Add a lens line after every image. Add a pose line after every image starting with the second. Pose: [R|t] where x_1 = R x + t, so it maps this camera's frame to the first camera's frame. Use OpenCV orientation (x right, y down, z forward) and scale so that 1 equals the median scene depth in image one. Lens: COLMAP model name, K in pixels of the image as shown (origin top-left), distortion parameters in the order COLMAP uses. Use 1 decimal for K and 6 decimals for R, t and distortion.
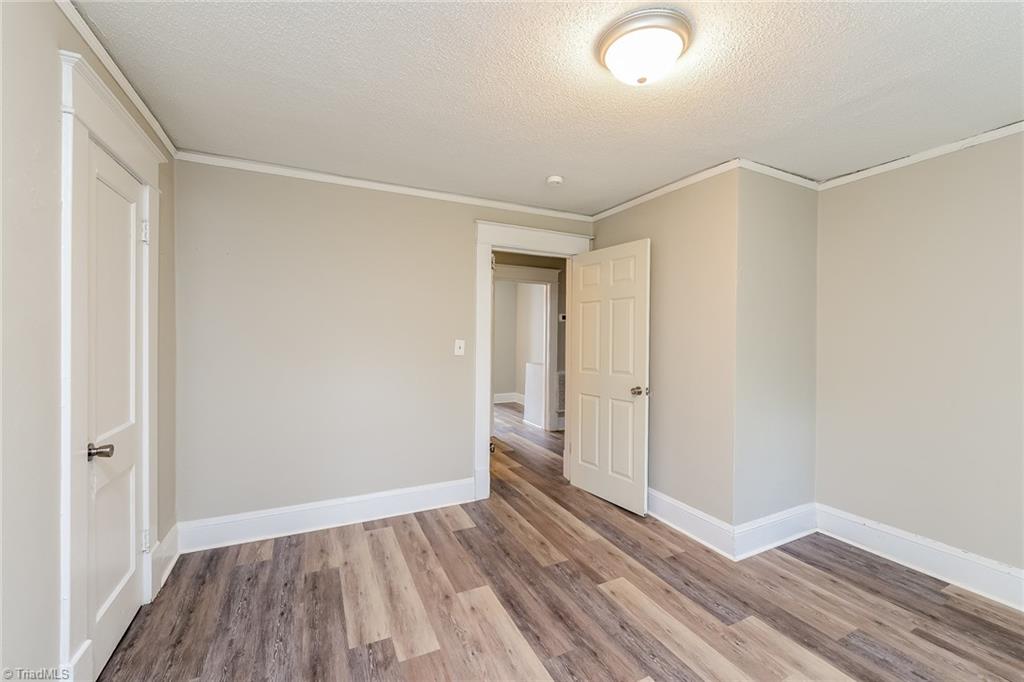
lens RADIAL K [[405.8, 0, 514.5], [0, 405.8, 341.6], [0, 0, 1]] dist [0.001071, -0.000121]
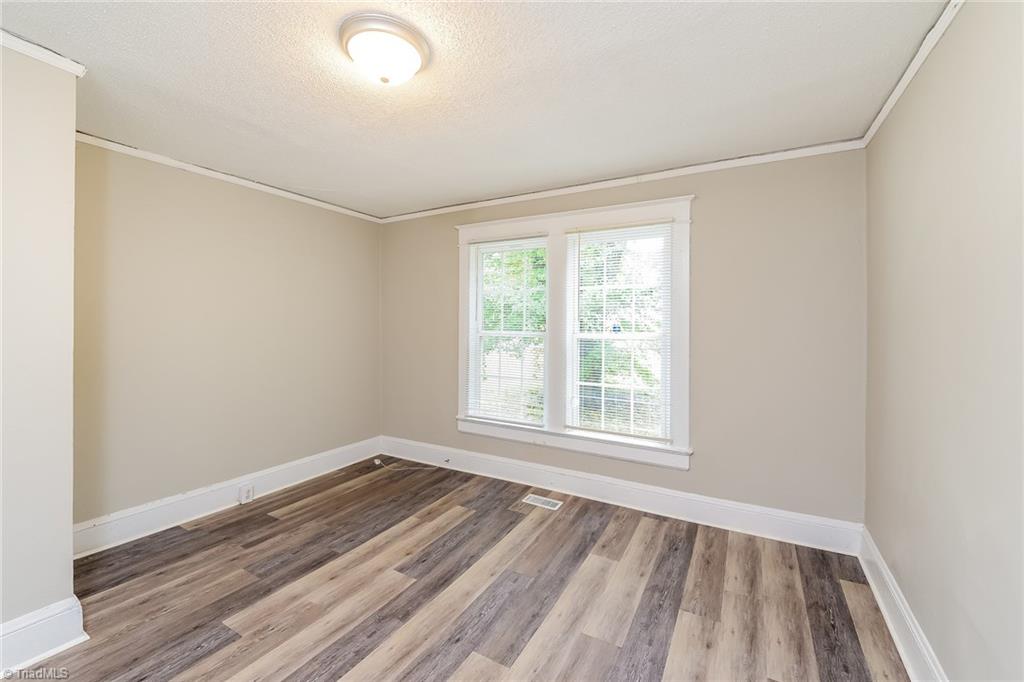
lens RADIAL K [[422.4, 0, 515.0], [0, 422.4, 320.7], [0, 0, 1]] dist [0.000493, -0.000063]
pose [[-0.555540, -0.000160, 0.831490, -0.589778], [-0.003529, 0.999991, -0.002166, -0.009158], [-0.831482, -0.004138, -0.555536, 0.997188]]
